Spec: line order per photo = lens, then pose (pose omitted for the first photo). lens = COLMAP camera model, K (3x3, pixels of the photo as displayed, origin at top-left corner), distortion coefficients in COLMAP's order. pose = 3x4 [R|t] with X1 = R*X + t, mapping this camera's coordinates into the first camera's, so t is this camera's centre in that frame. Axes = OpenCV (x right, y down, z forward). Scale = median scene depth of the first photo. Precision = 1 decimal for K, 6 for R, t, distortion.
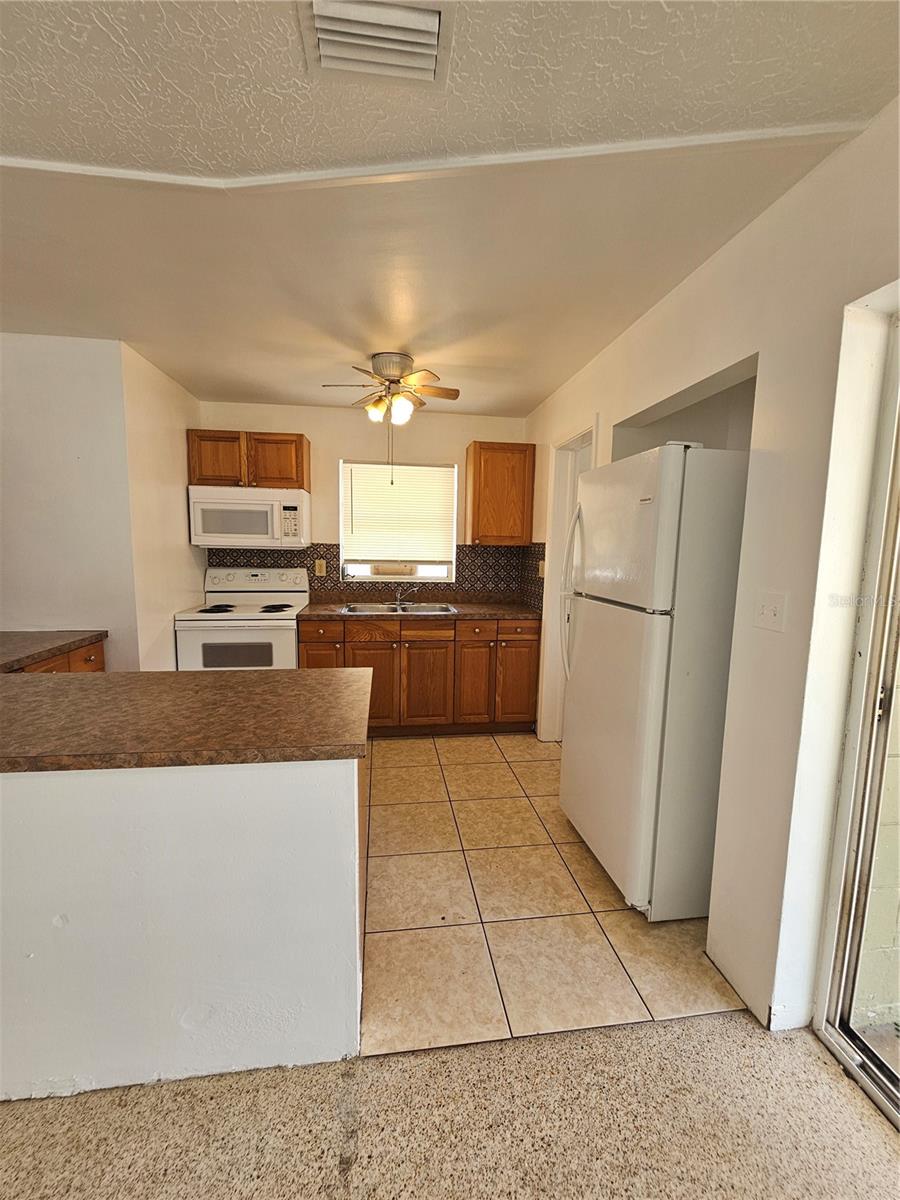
lens RADIAL K [[493.3, 0, 450.0], [0, 493.3, 600.0], [0, 0, 1]] dist [-0.000729, -0.000136]
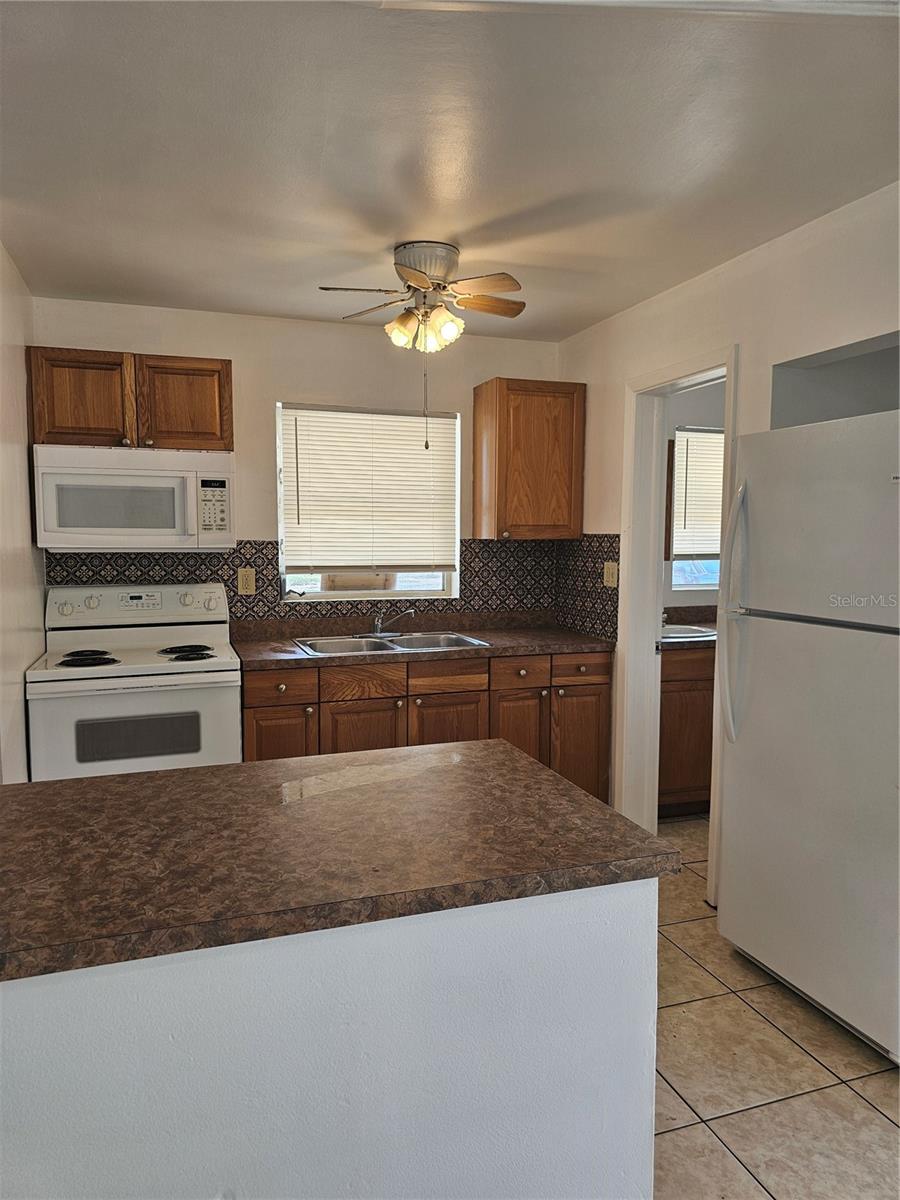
lens RADIAL K [[802.7, 0, 450.0], [0, 802.7, 600.0], [0, 0, 1]] dist [0.065558, -0.056930]
pose [[0.981080, -0.032096, 0.190922, -0.234183], [0.037204, 0.999038, -0.023230, -0.011936], [-0.189993, 0.029894, 0.981330, -0.010029]]
